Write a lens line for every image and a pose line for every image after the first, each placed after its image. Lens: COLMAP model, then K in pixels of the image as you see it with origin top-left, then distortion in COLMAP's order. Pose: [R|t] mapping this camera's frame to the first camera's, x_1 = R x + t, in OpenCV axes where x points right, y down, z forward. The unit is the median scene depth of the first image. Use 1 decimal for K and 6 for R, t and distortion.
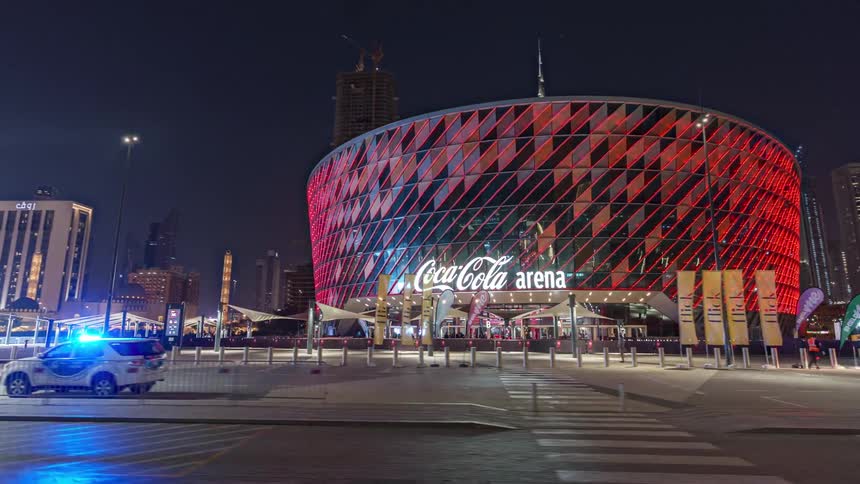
lens RADIAL K [[458.9, 0, 430.0], [0, 458.9, 242.0], [0, 0, 1]] dist [-0.022590, -0.018575]
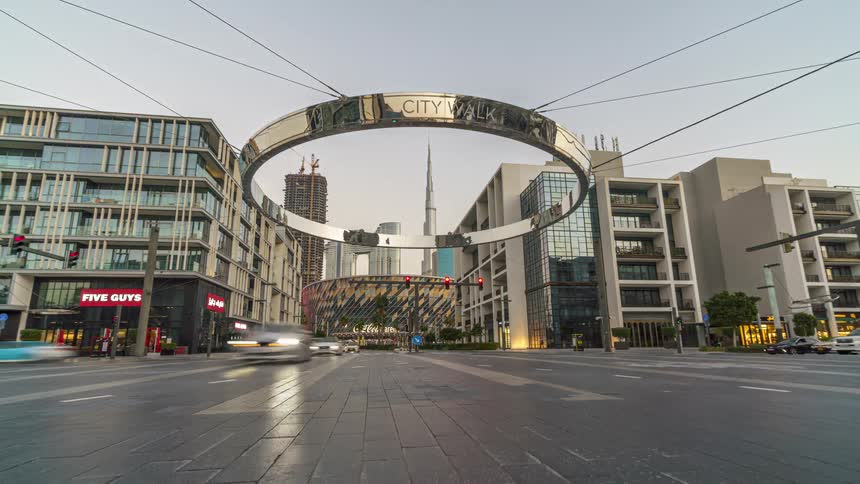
lens RADIAL K [[458.9, 0, 430.0], [0, 458.9, 242.0], [0, 0, 1]] dist [-0.022590, -0.018575]
pose [[0.970659, 0.038874, 0.237296, -0.301054], [-0.033449, 0.999080, -0.026849, -0.461199], [-0.238121, 0.018124, 0.971066, -2.259193]]
